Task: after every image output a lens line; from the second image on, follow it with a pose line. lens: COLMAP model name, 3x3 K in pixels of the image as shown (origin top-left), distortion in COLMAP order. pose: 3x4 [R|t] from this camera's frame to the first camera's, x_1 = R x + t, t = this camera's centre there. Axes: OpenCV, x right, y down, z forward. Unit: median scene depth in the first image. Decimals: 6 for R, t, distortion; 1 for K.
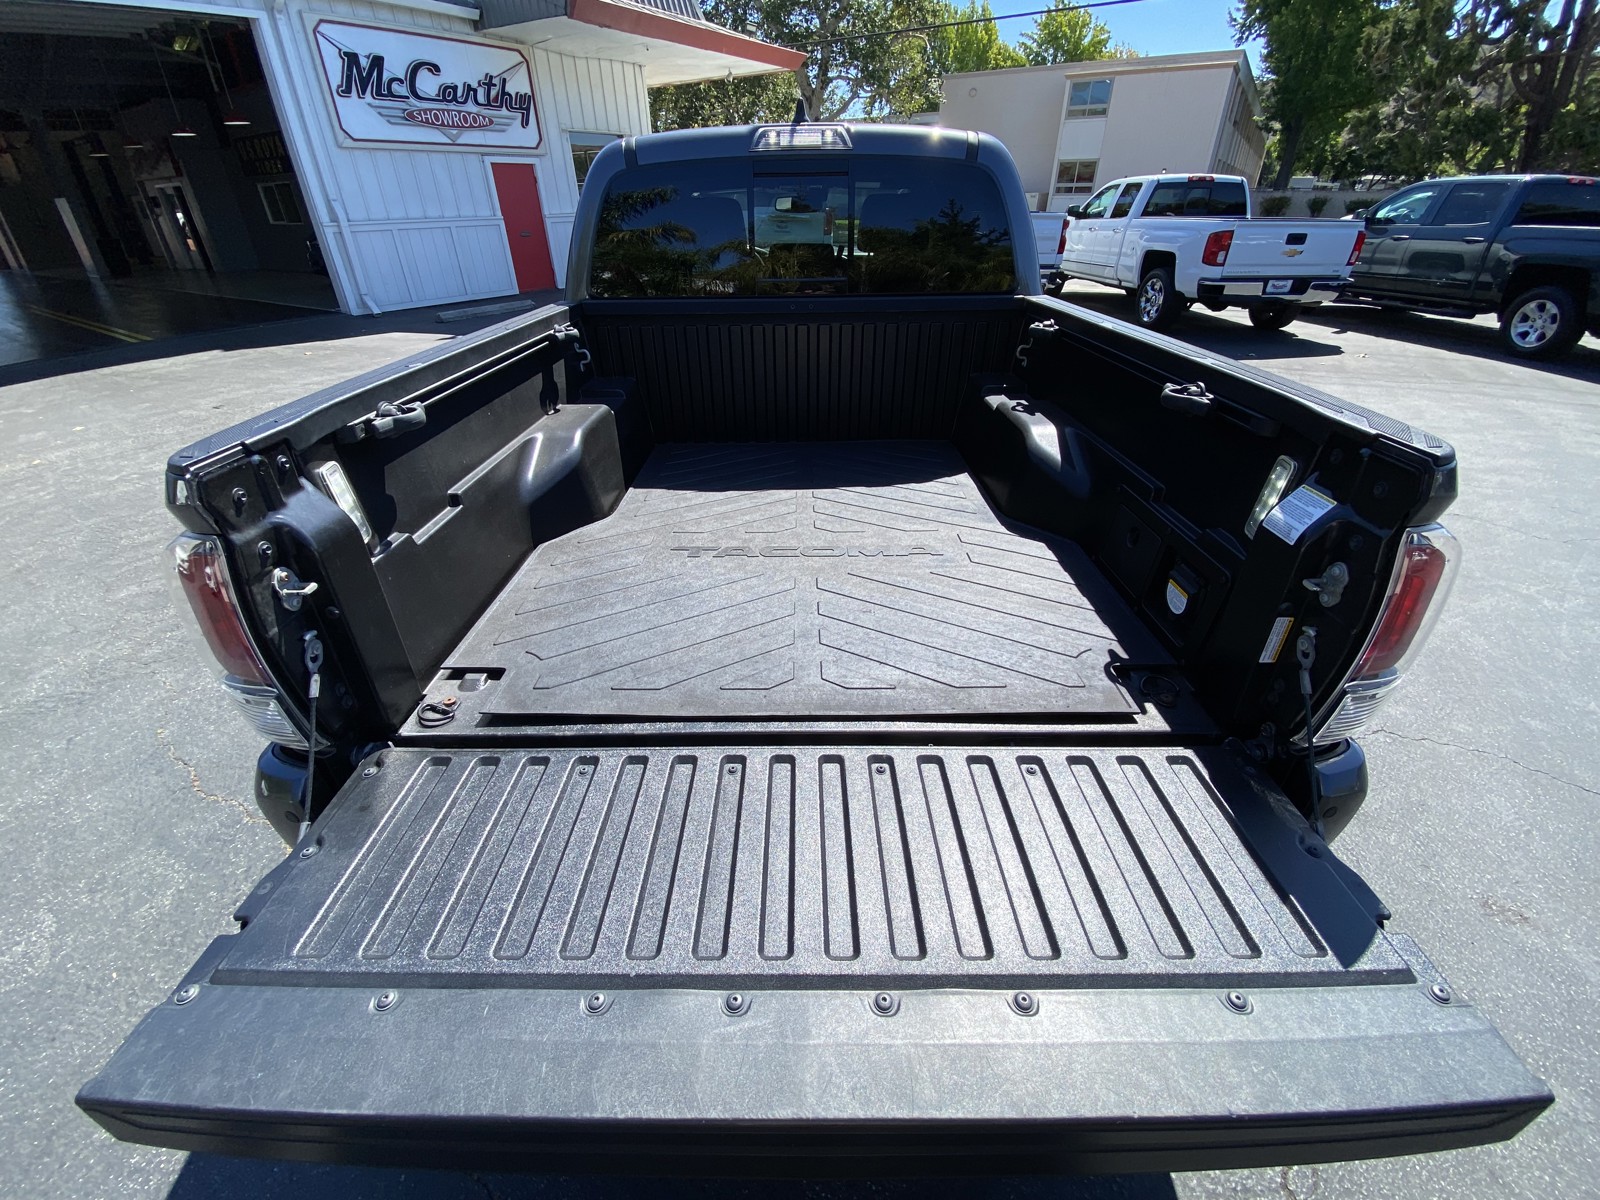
lens RADIAL K [[649.5, 0, 810.0], [0, 649.5, 602.5], [0, 0, 1]] dist [0.021588, -0.017805]
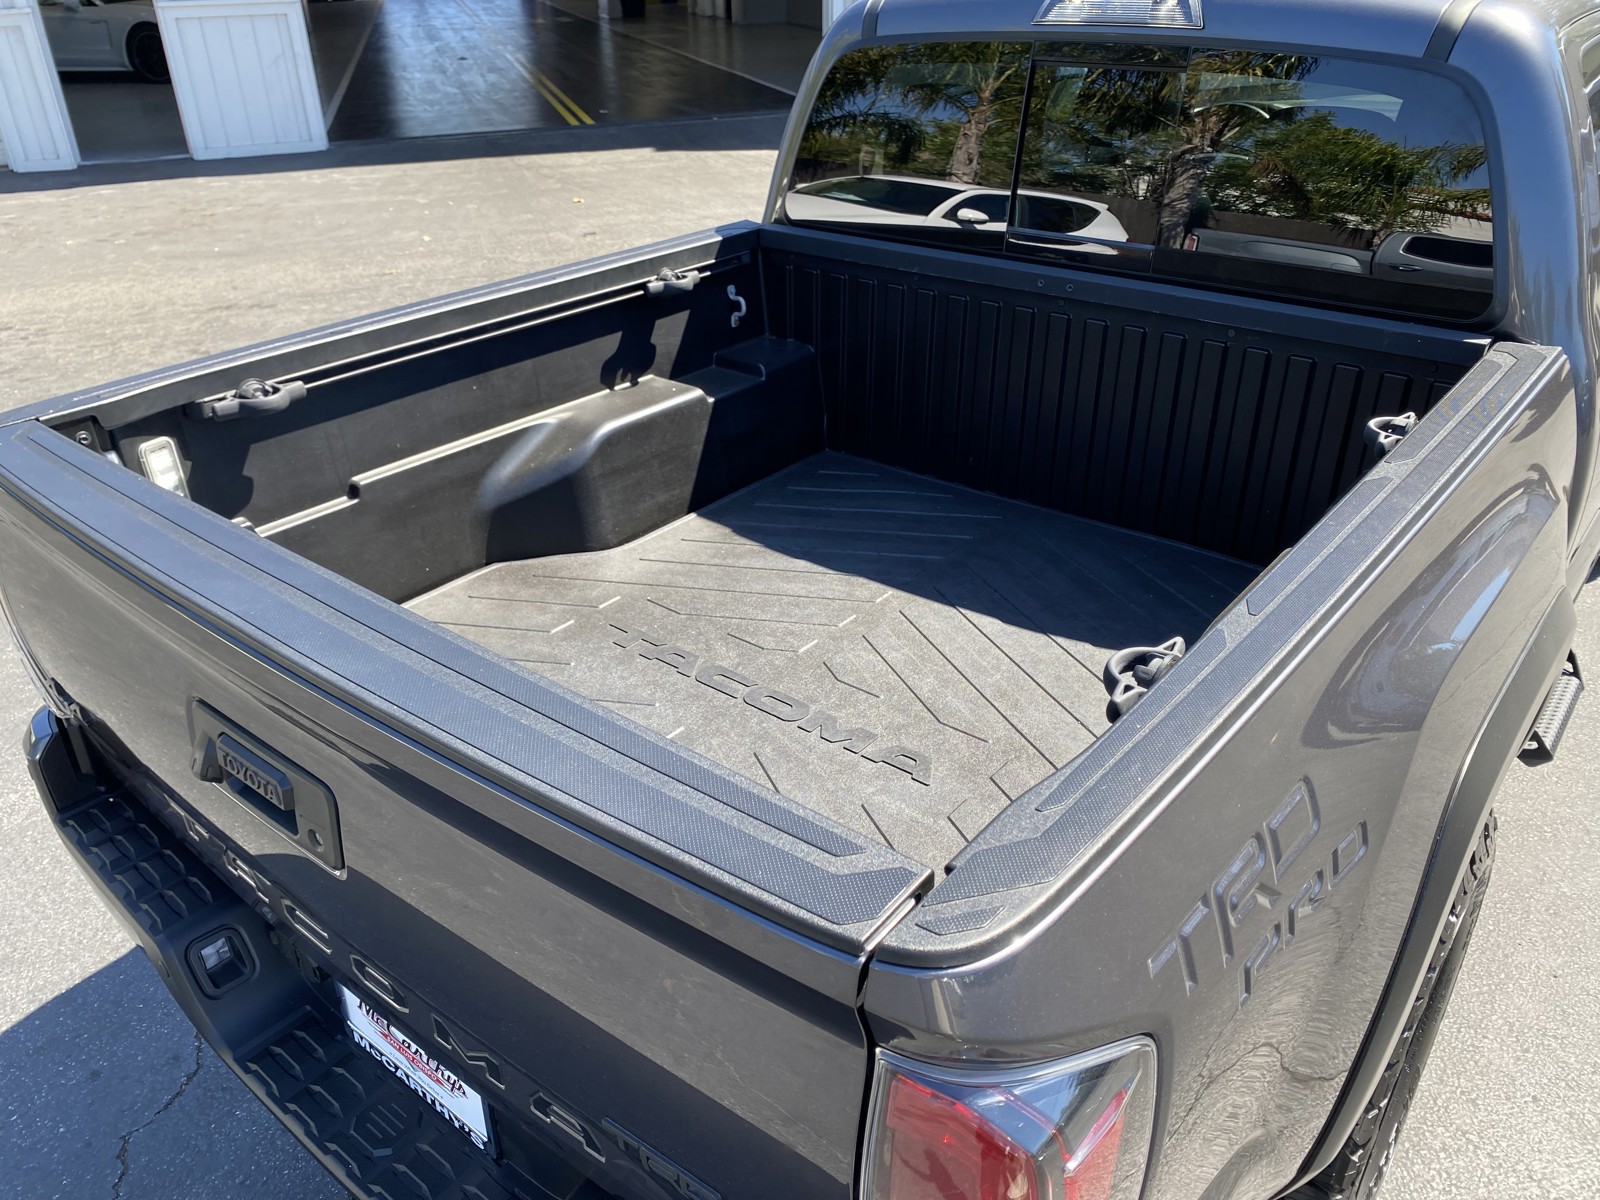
lens RADIAL K [[1229.7, 0, 800.0], [0, 1229.7, 600.0], [0, 0, 1]] dist [0.066049, -0.118567]
pose [[0.770837, 0.303418, -0.560132, 0.597410], [-0.322502, 0.944150, 0.067619, -0.233359], [0.549366, 0.128521, 0.825639, 0.028789]]
